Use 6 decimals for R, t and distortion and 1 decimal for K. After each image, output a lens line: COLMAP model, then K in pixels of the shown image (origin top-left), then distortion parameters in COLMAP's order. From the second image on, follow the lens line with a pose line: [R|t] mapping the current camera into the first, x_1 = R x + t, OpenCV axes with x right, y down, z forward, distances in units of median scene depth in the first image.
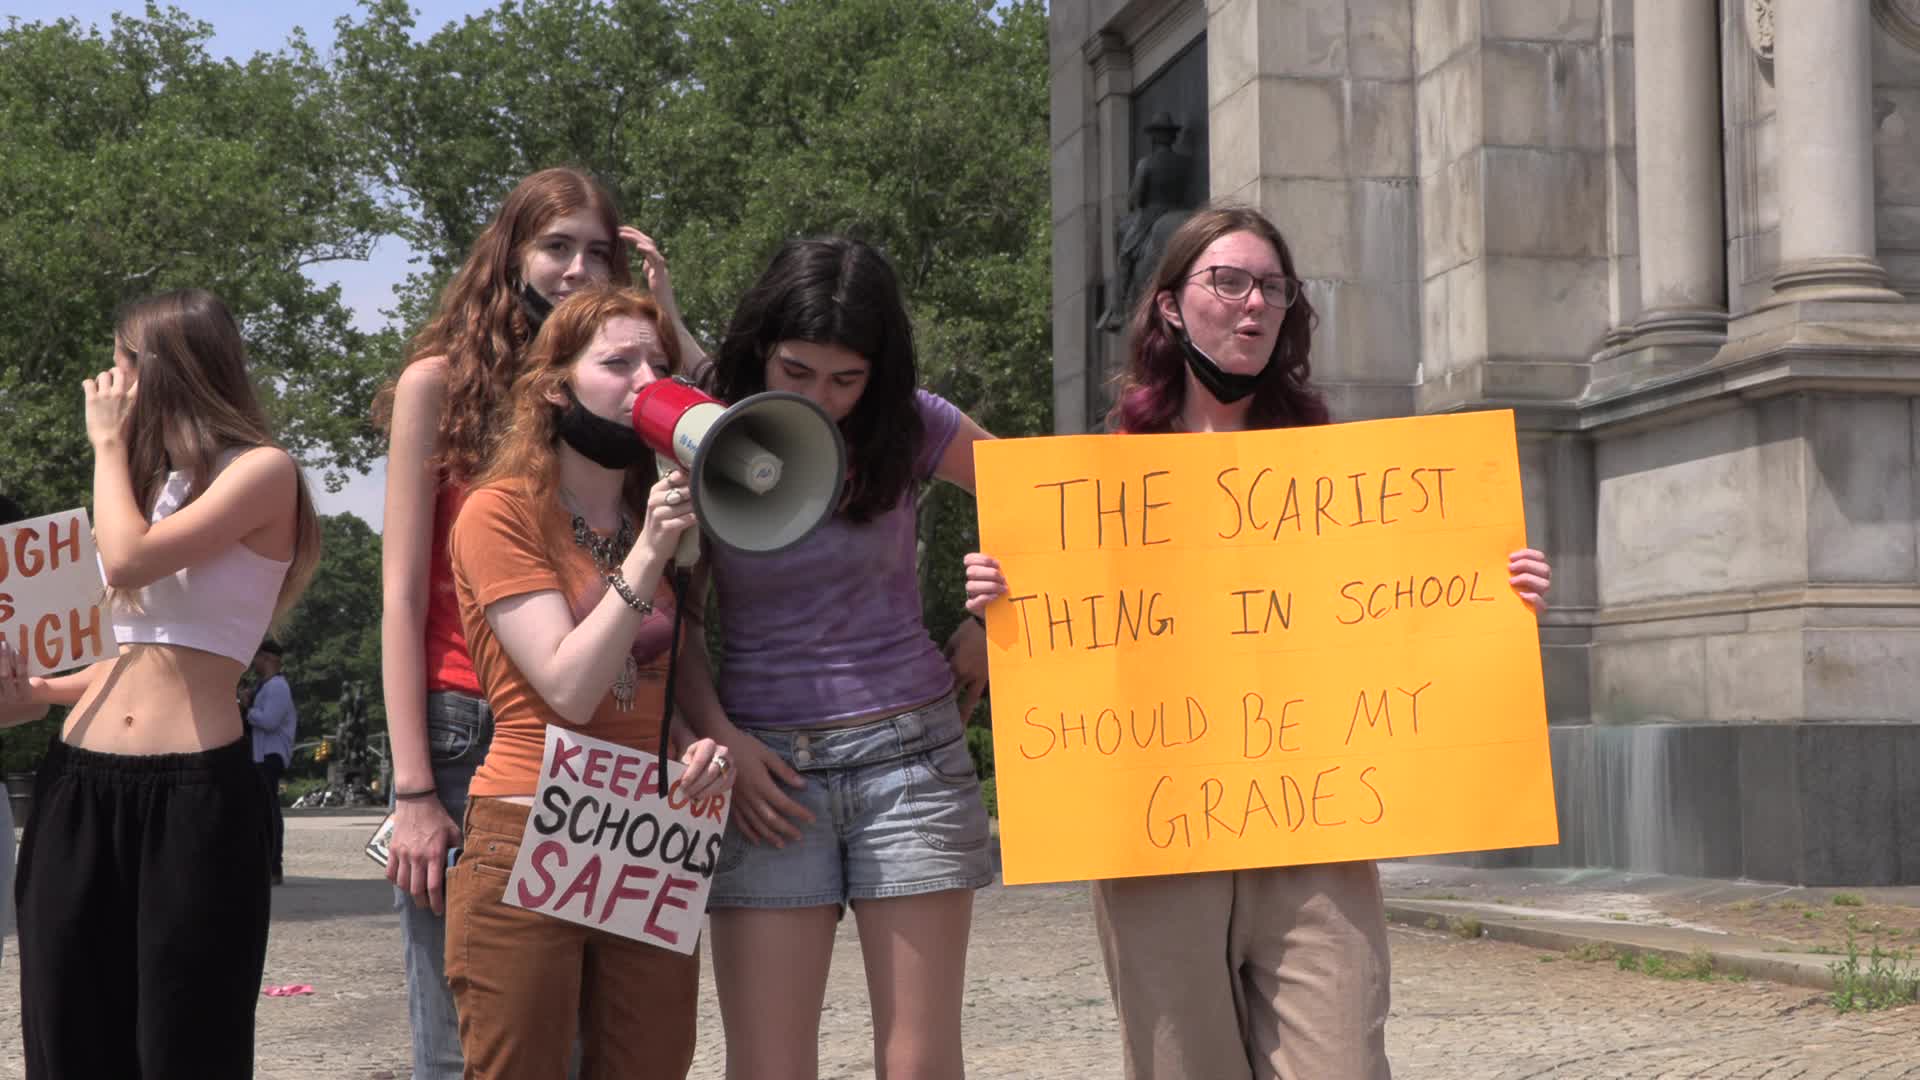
lens RADIAL K [[2951.4, 0, 987.1], [0, 2951.4, 539.5], [0, 0, 1]] dist [0.014321, 0.185490]
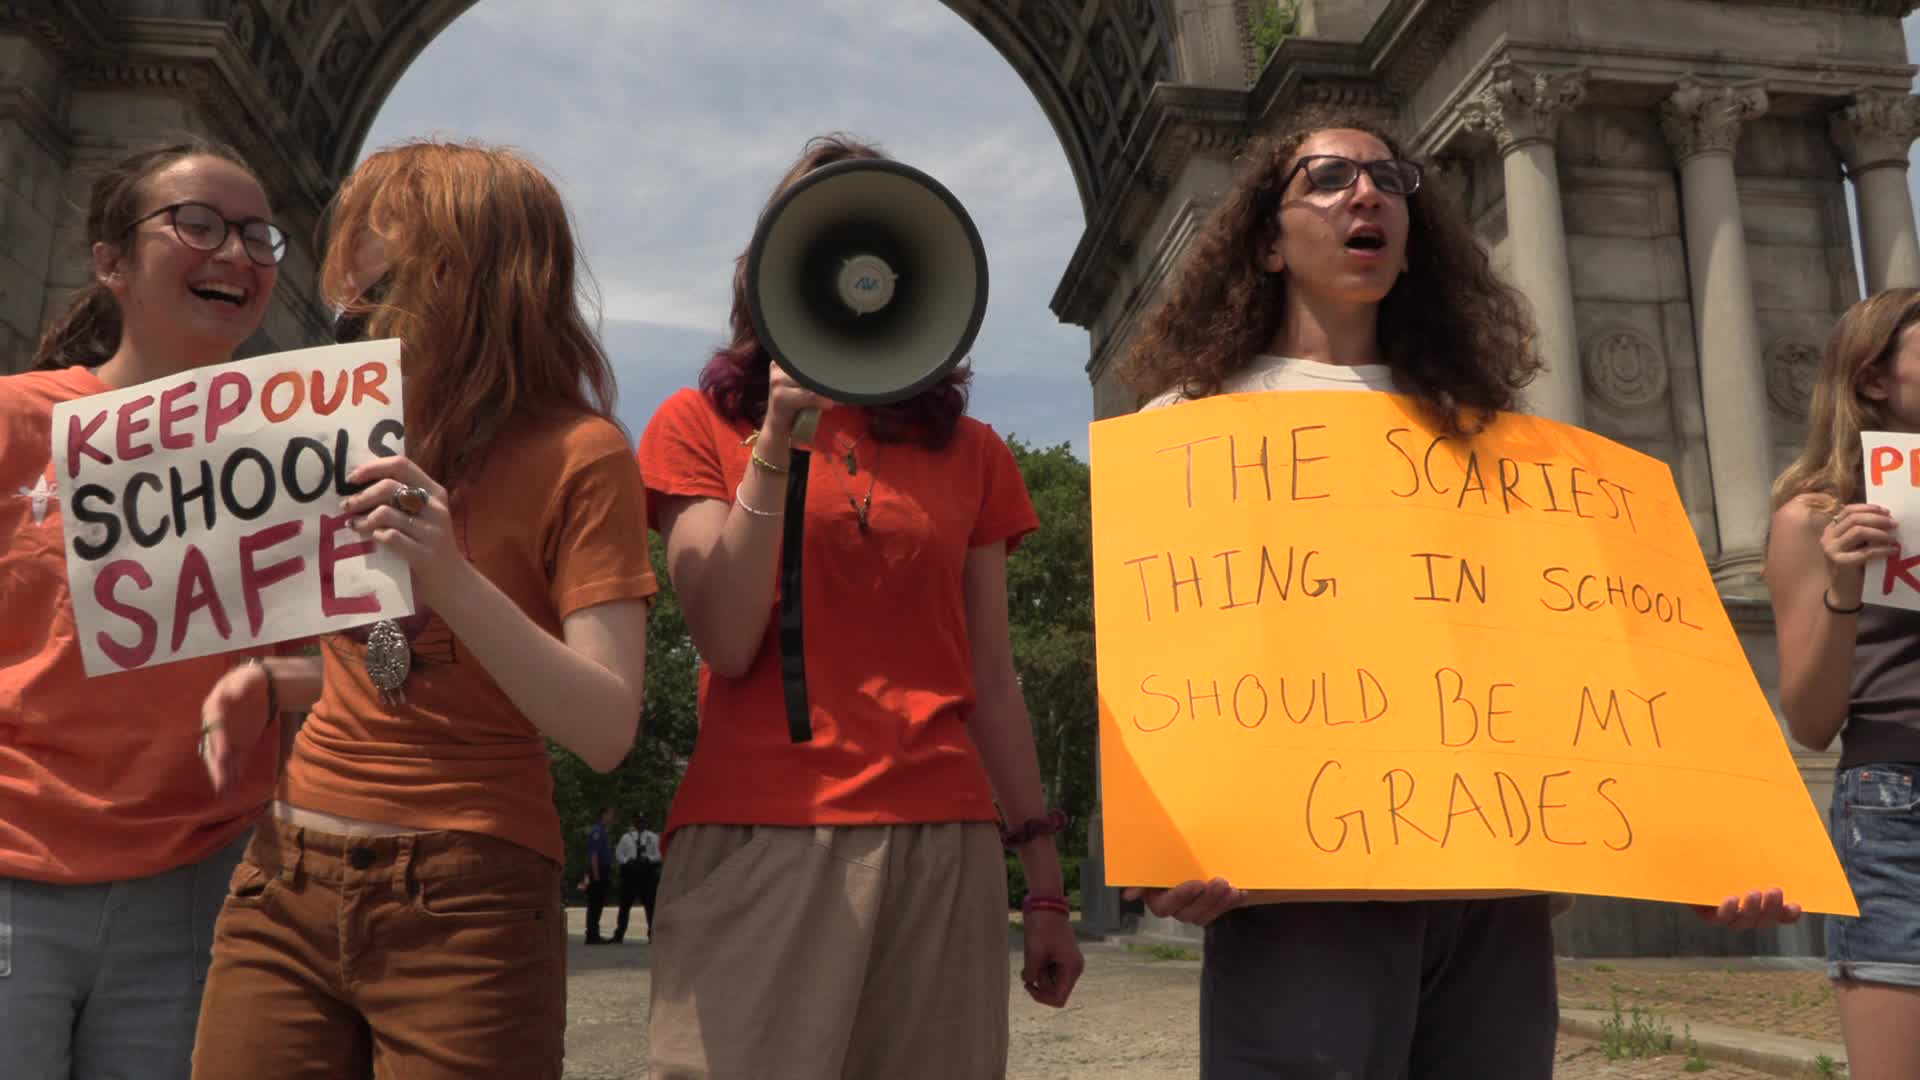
lens RADIAL K [[1498.6, 0, 960.0], [0, 1498.6, 540.0], [0, 0, 1]] dist [-0.007216, 0.009377]
pose [[0.993886, -0.017146, -0.109067, 0.045772], [0.000683, 0.988804, -0.149221, 0.017982], [0.110405, 0.148235, 0.982770, 0.162616]]
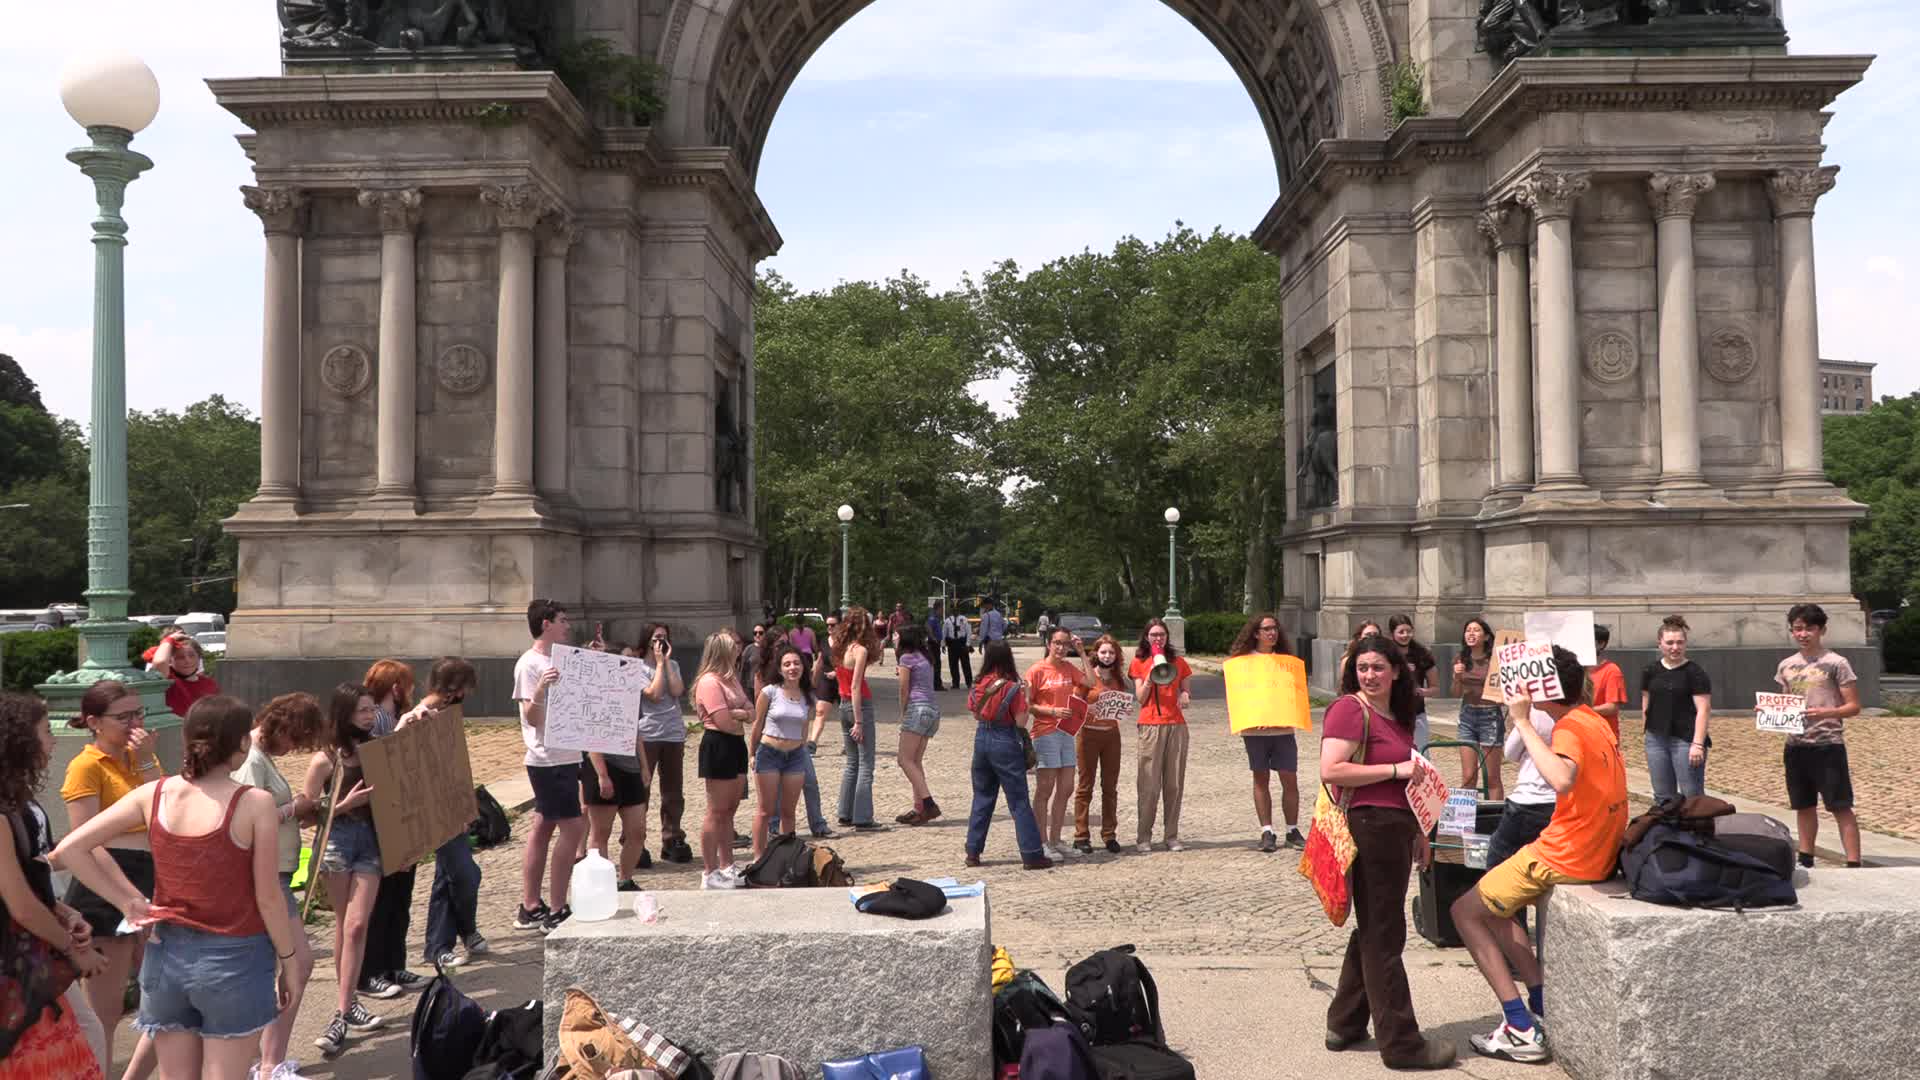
lens RADIAL K [[1690.3, 0, 917.7], [0, 1690.3, 535.6], [0, 0, 1]] dist [-0.009093, 0.003243]
pose [[0.968701, -0.006688, -0.248140, 0.089820], [0.017515, 0.998987, 0.041452, -0.095744], [0.247612, -0.044501, 0.967837, -0.513460]]
